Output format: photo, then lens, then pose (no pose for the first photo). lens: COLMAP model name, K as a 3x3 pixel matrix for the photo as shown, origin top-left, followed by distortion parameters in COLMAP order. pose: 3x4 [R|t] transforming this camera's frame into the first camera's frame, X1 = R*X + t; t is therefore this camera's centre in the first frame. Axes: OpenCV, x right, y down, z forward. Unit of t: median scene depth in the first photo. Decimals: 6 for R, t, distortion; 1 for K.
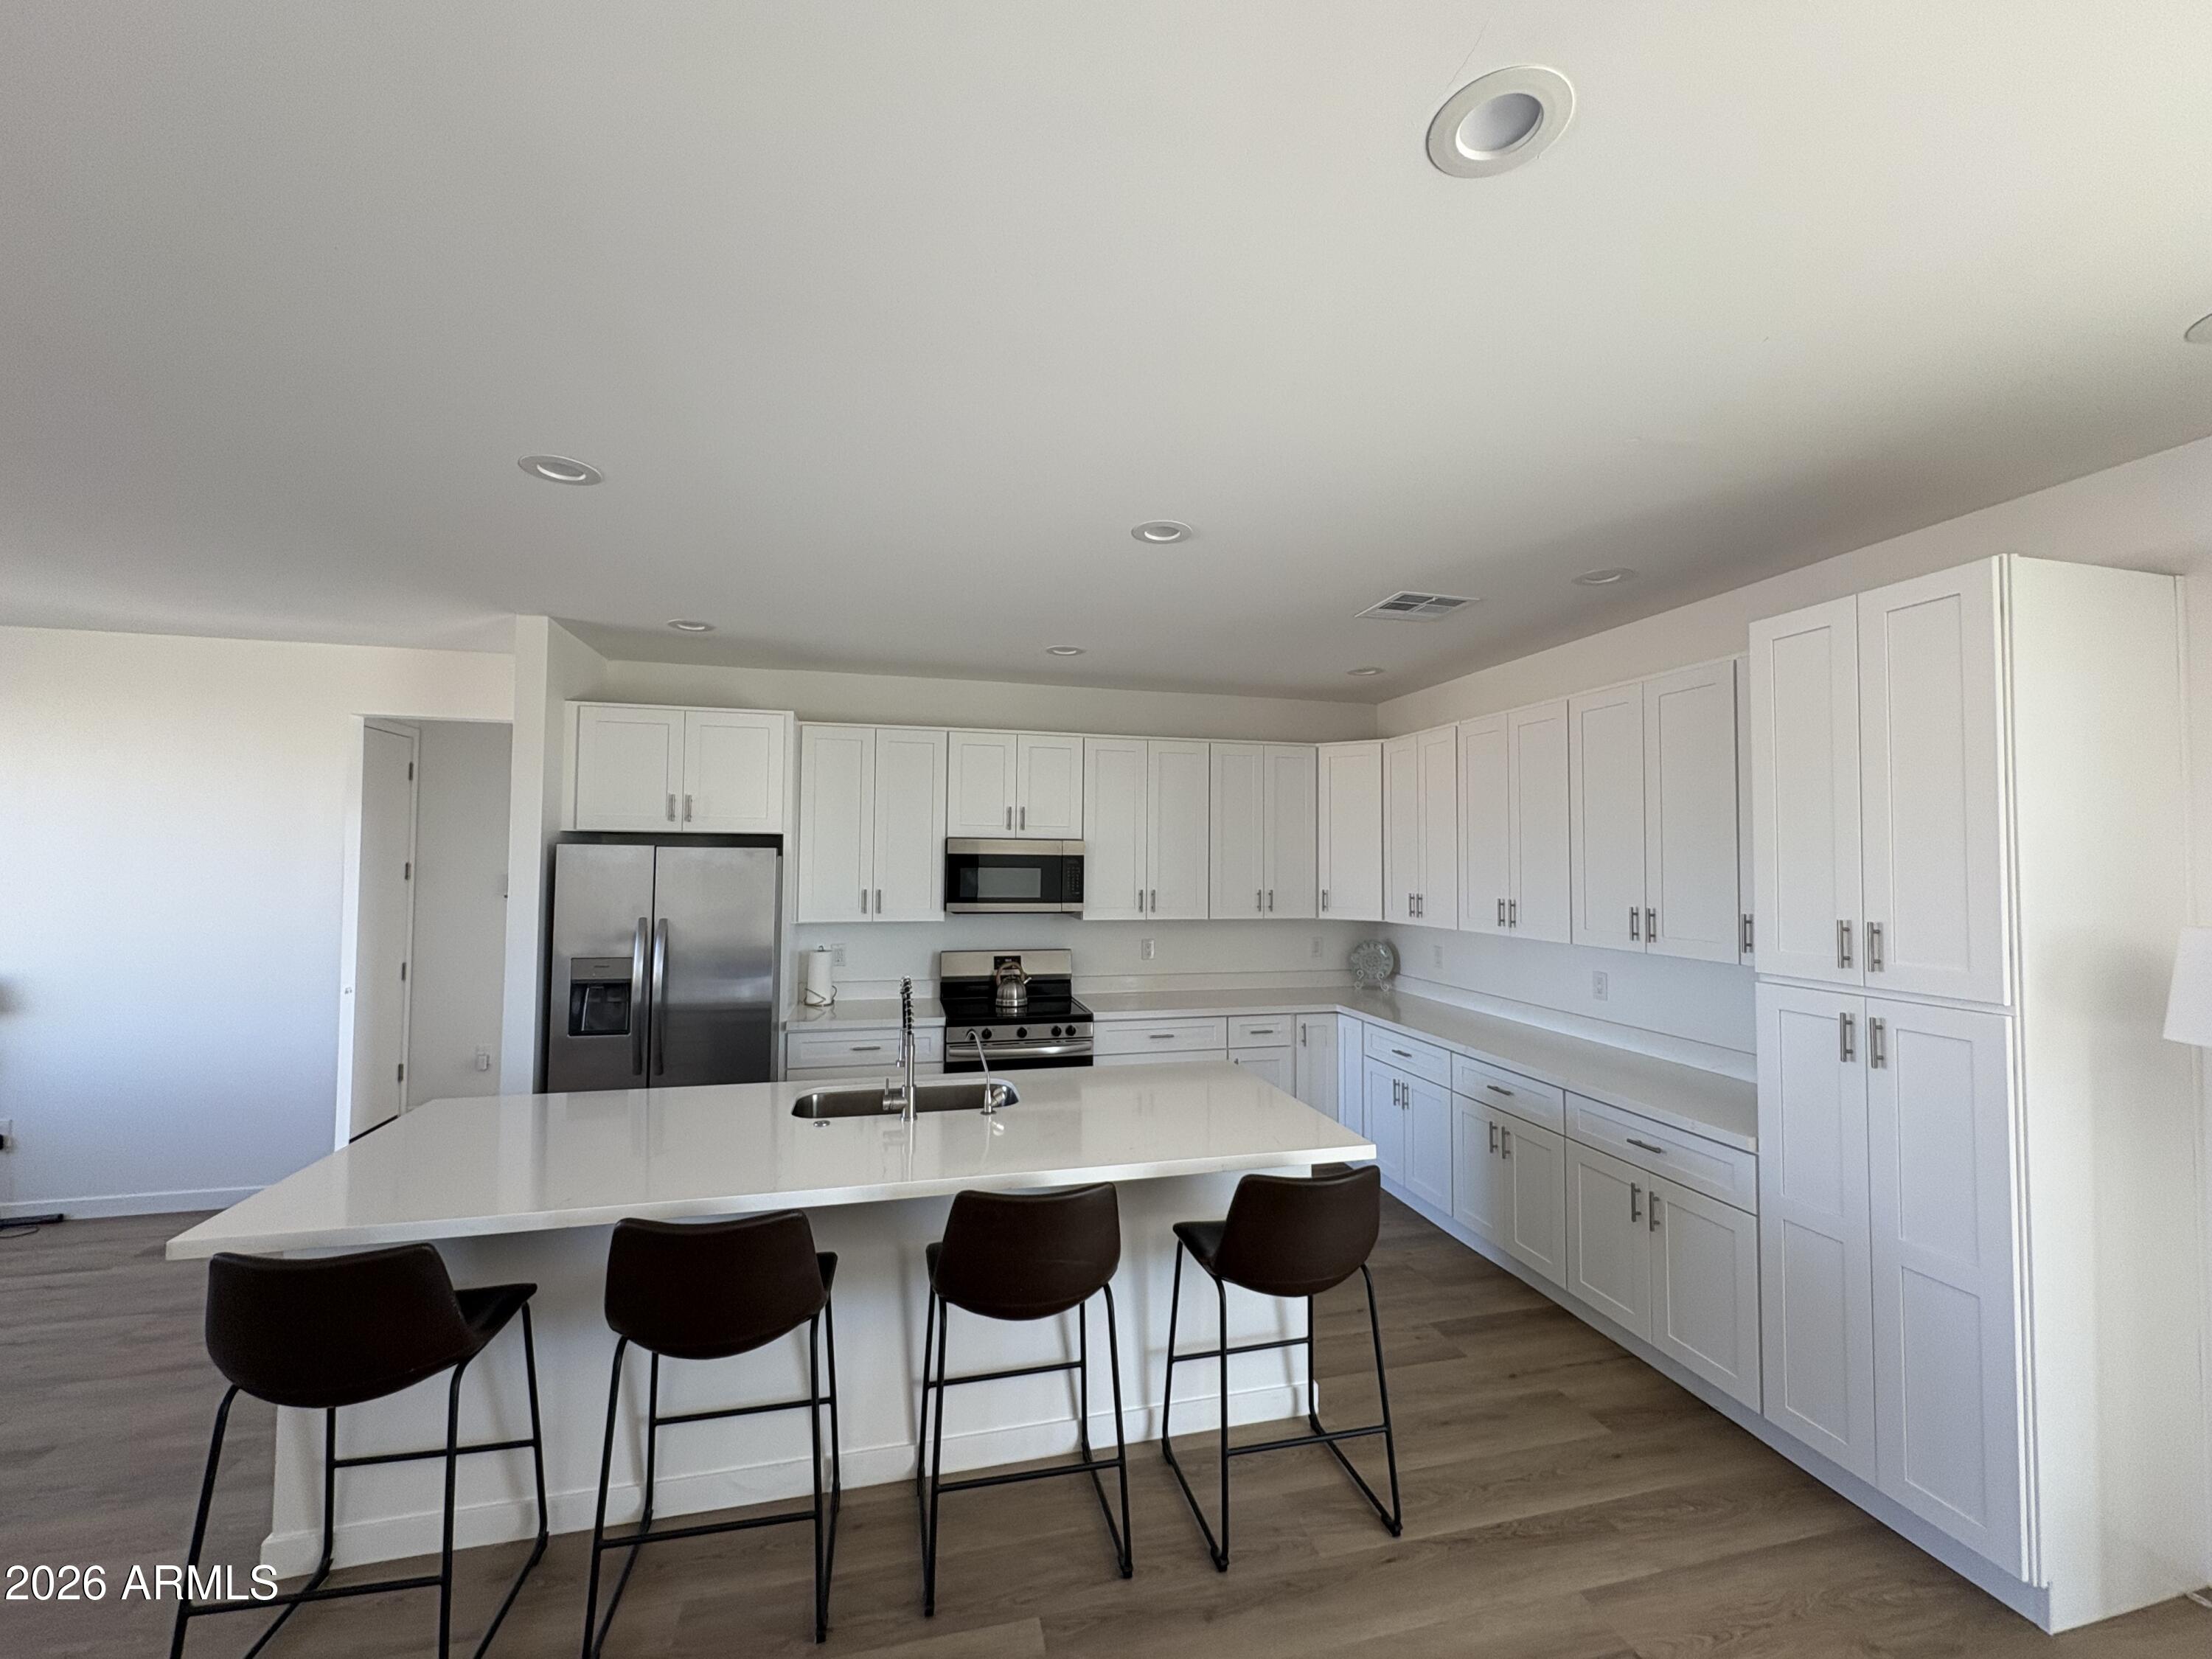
lens RADIAL K [[879.1, 0, 1108.3], [0, 879.1, 828.7], [0, 0, 1]] dist [0.003226, -0.000008]
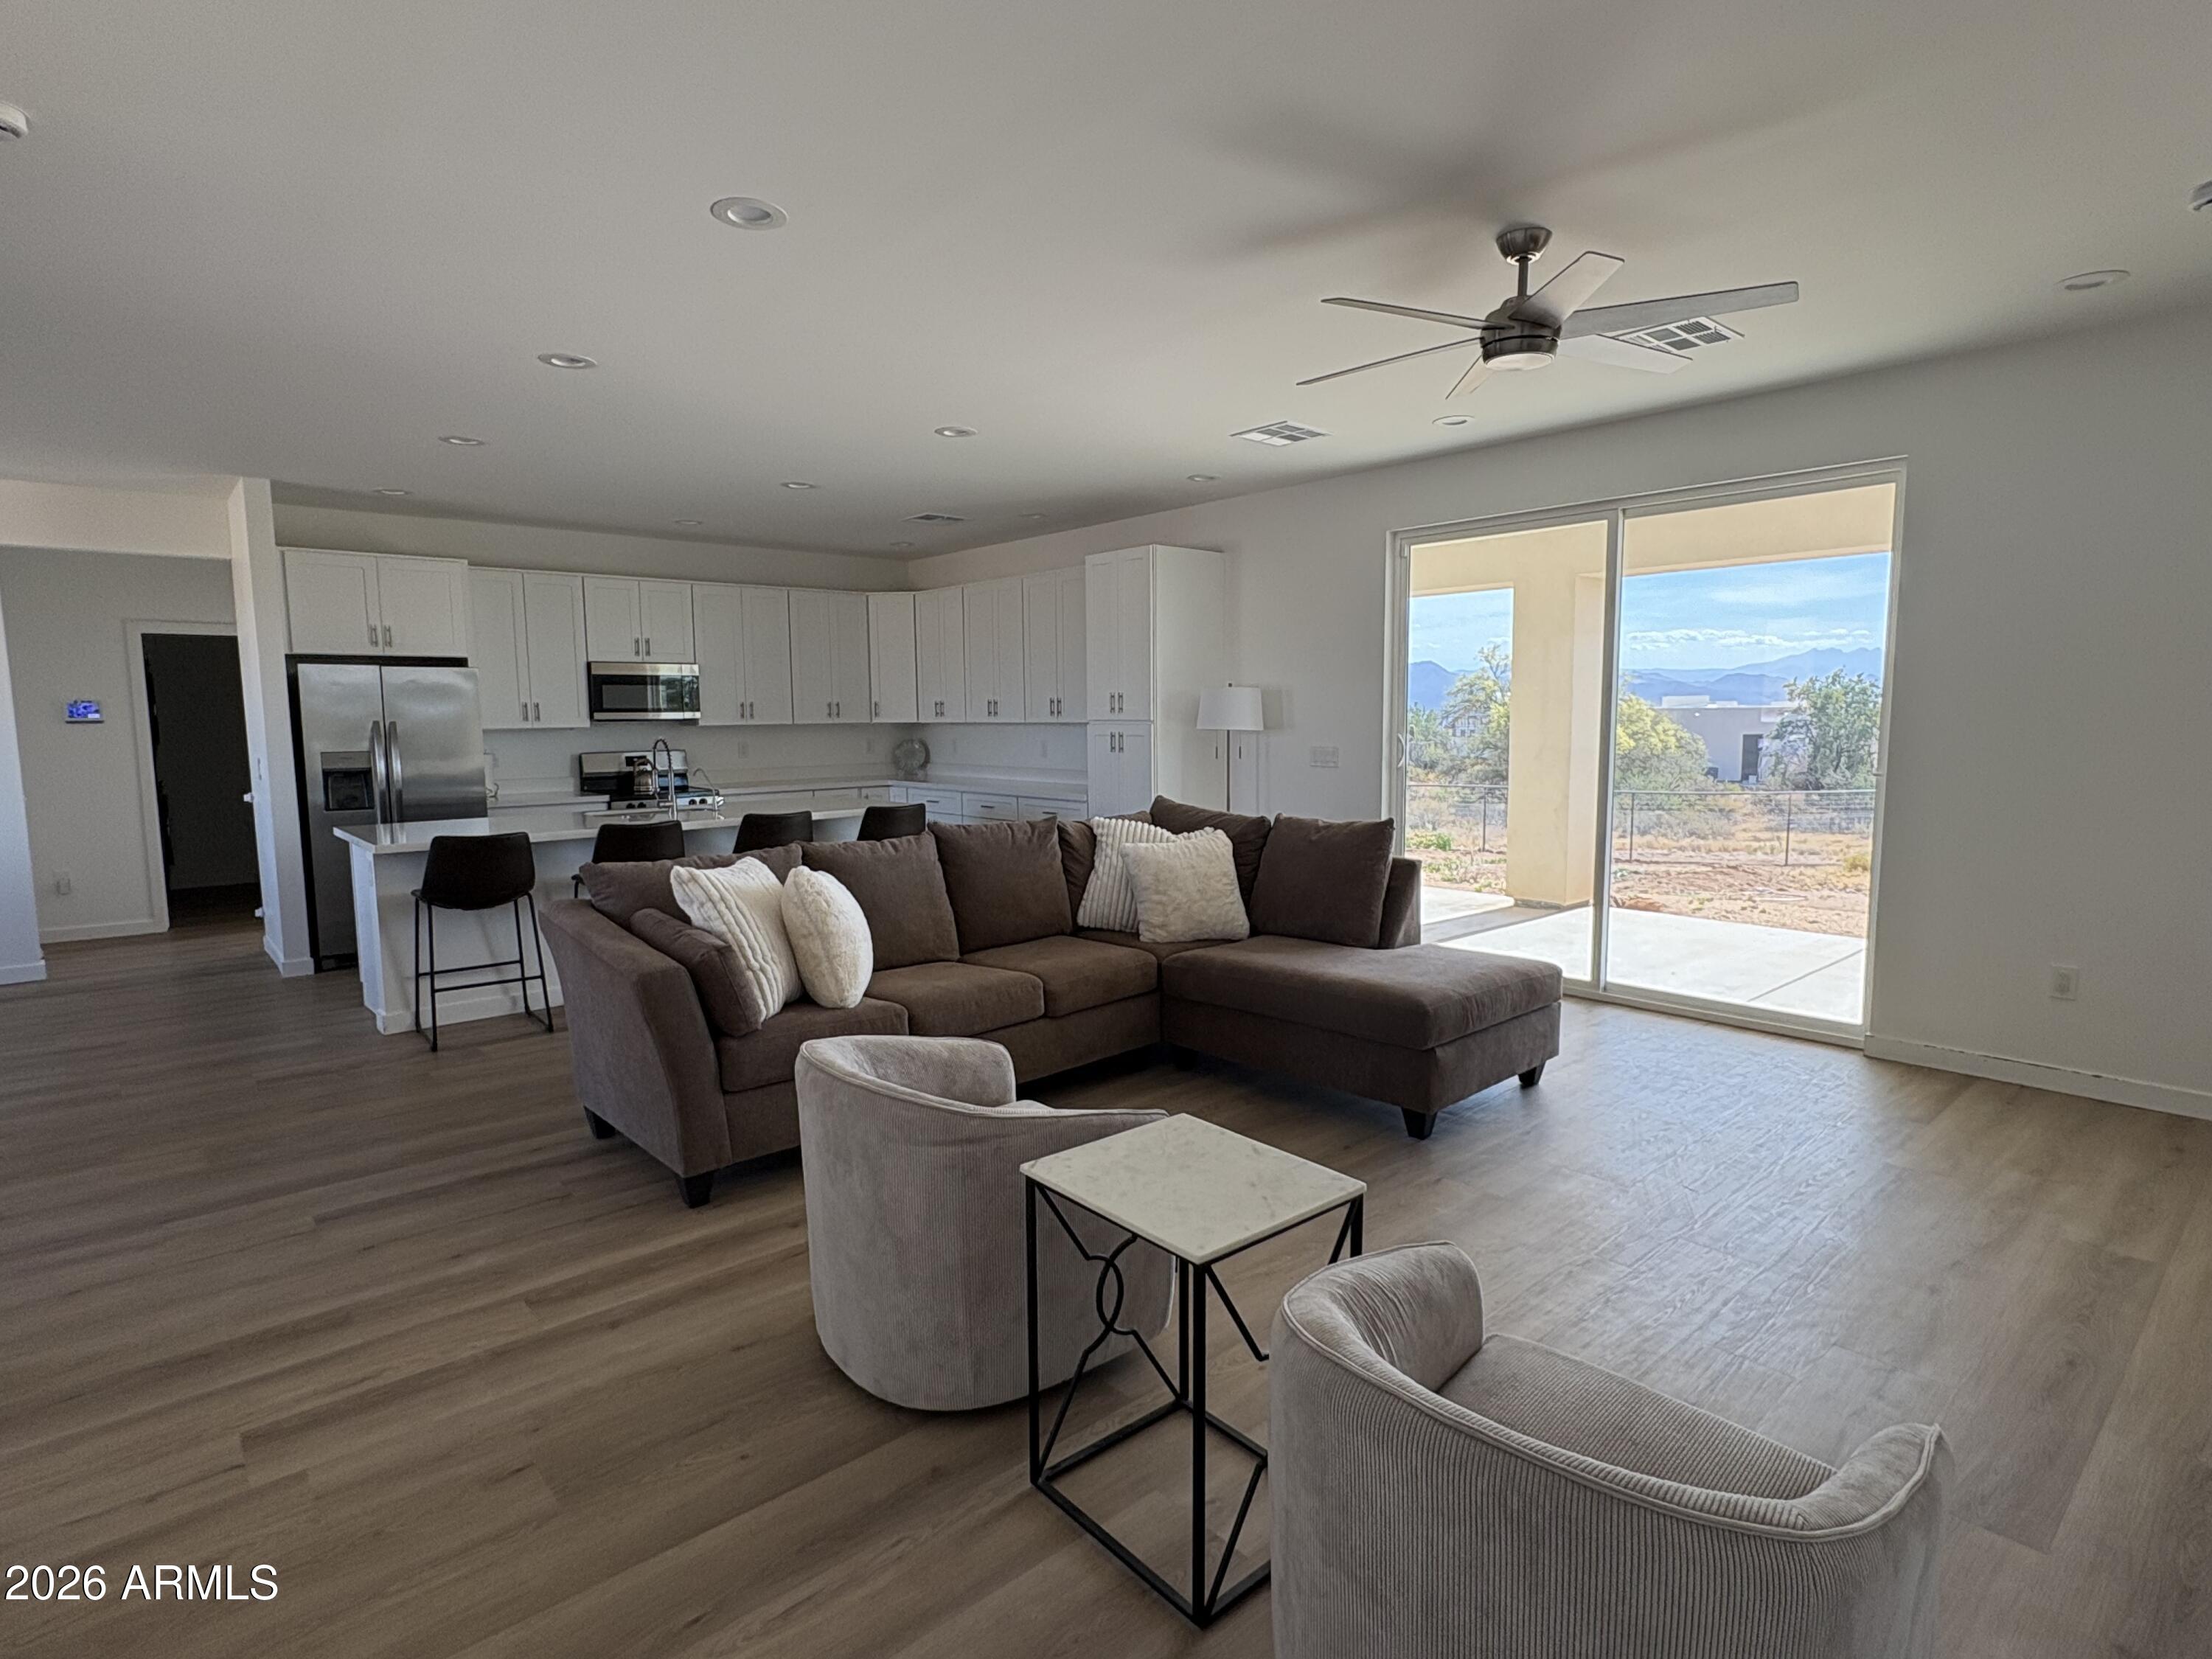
lens RADIAL K [[1133.6, 0, 1108.8], [0, 1133.6, 835.7], [0, 0, 1]] dist [-0.001691, -0.000725]
pose [[0.886793, -0.068432, 0.457072, -0.279573], [0.000204, 0.989035, 0.147681, 0.017163], [-0.462167, -0.130869, 0.877083, -0.819418]]
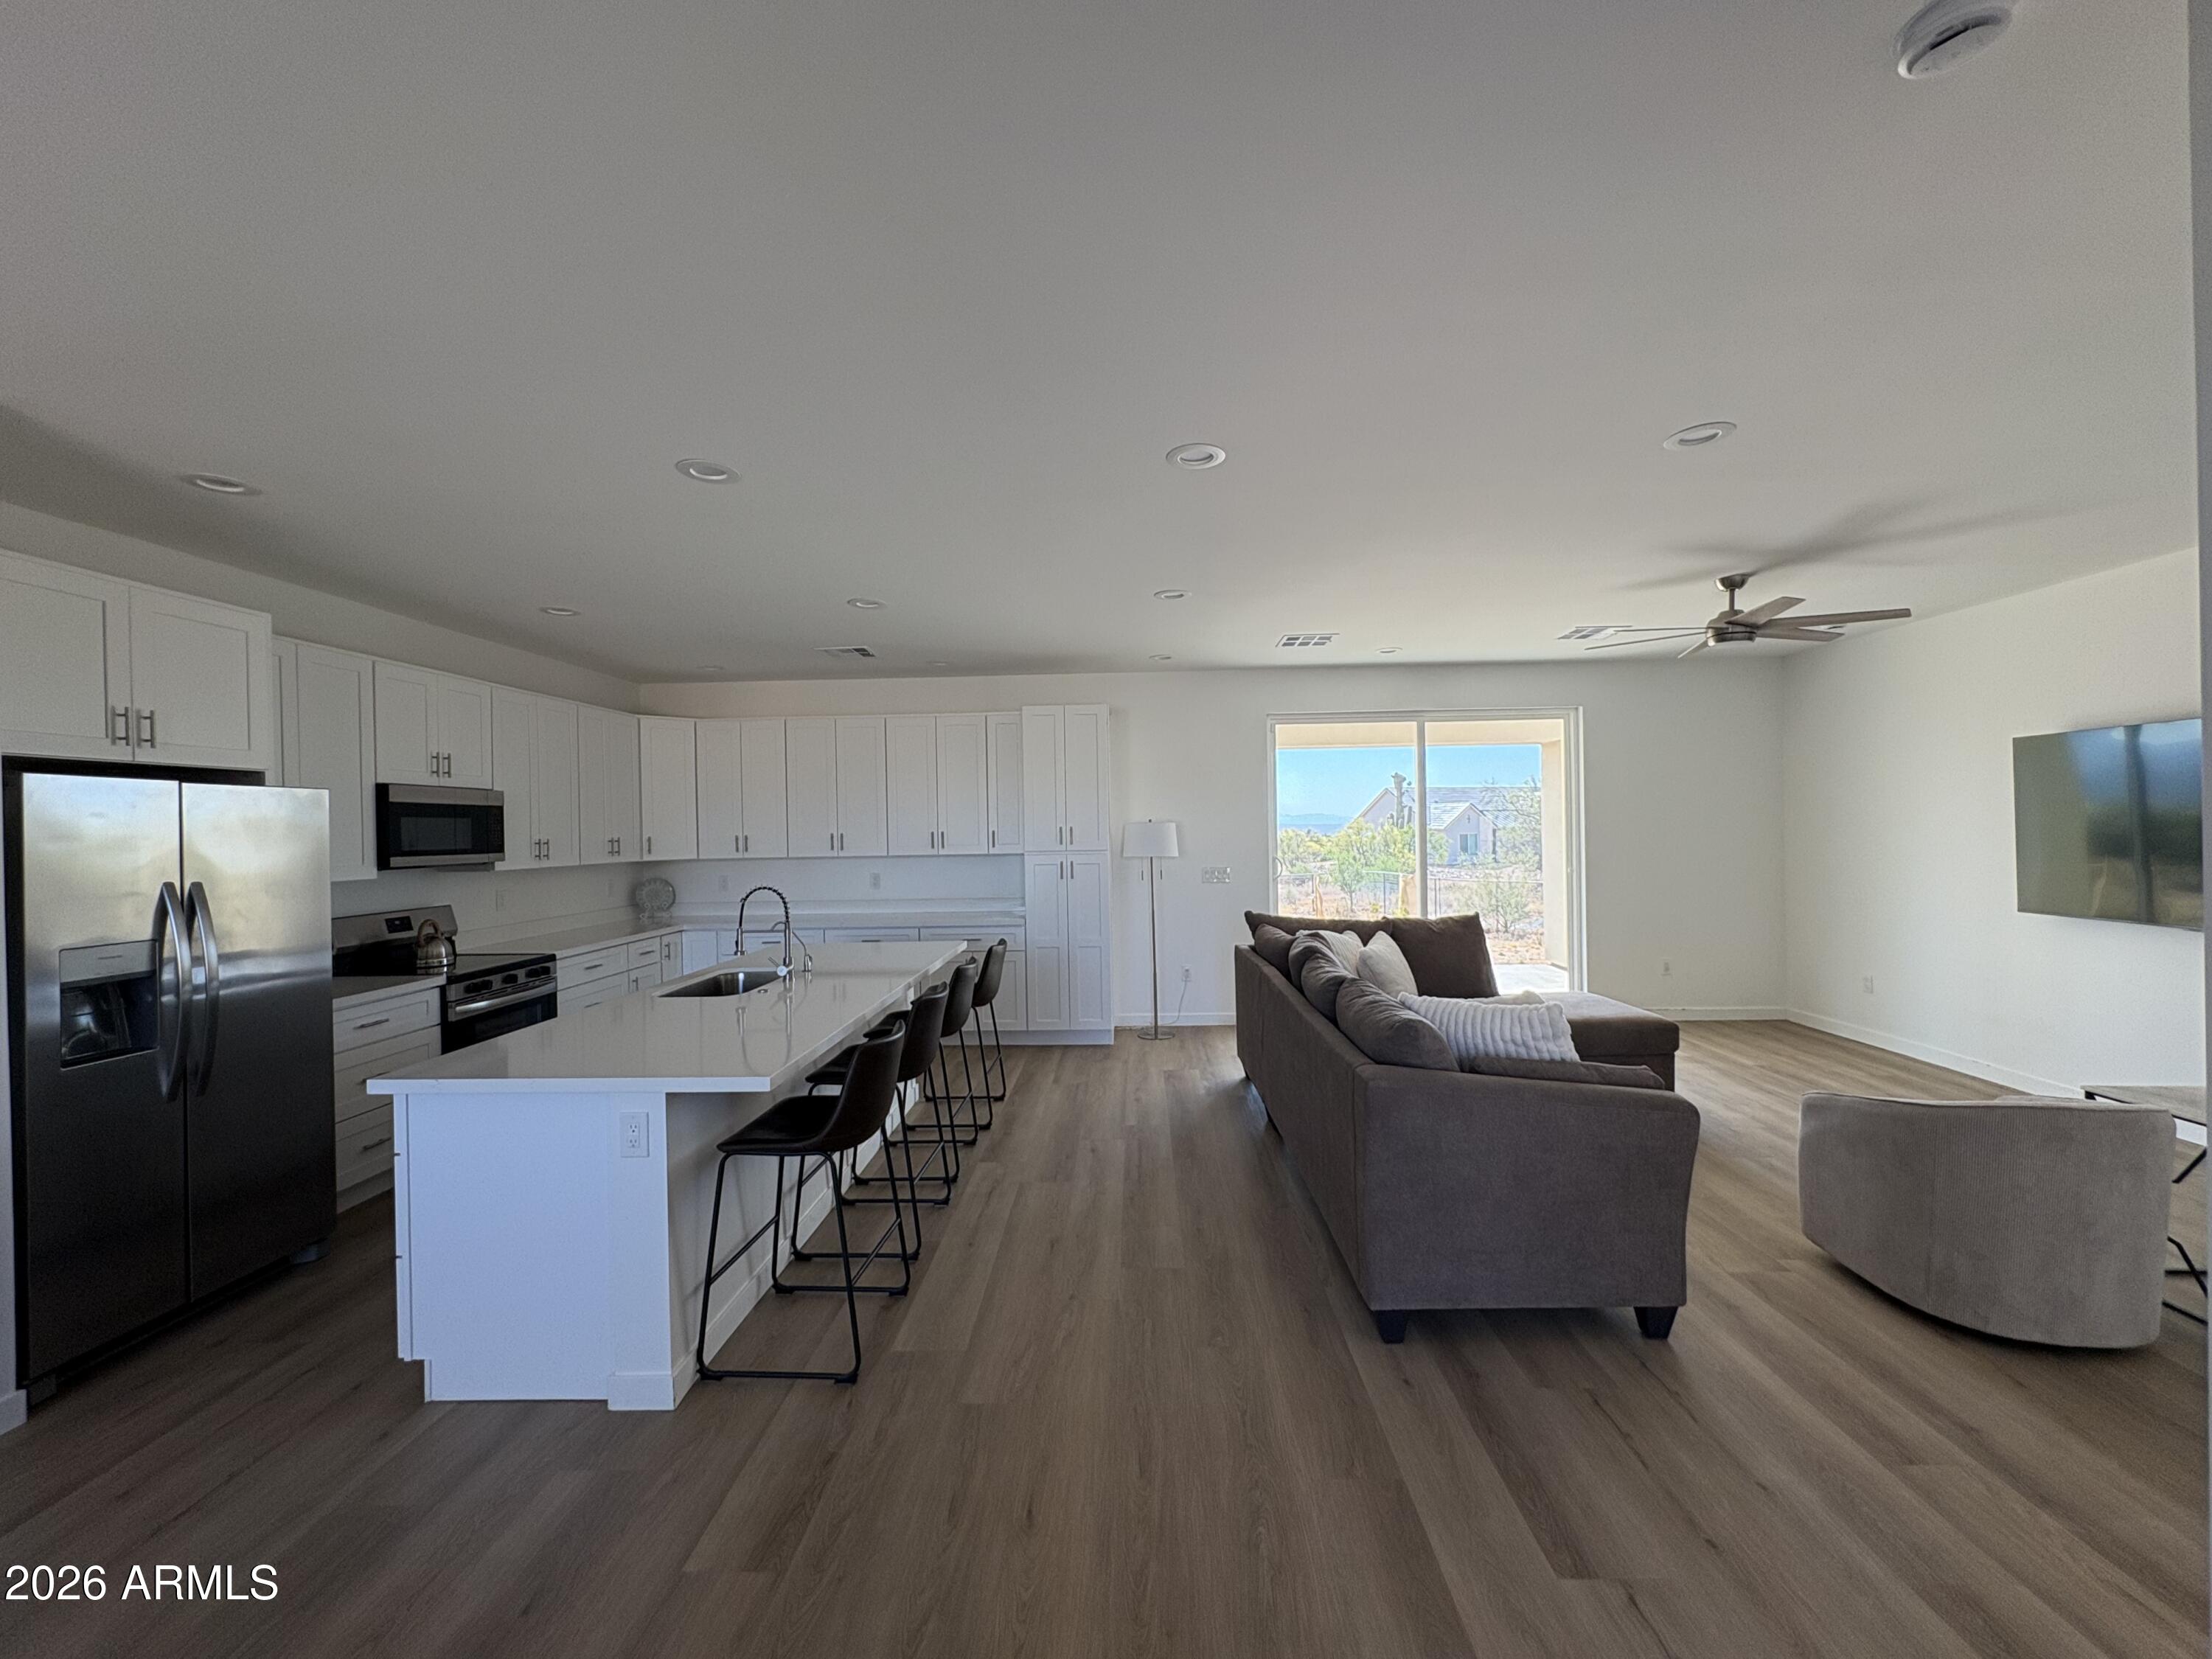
lens RADIAL K [[879.1, 0, 1108.6], [0, 879.1, 826.2], [0, 0, 1]] dist [0.003226, -0.000008]
pose [[0.276786, -0.012738, 0.960847, -0.816330], [-0.017708, 0.999675, 0.018354, 0.023962], [-0.960768, -0.022095, 0.276470, 0.060453]]
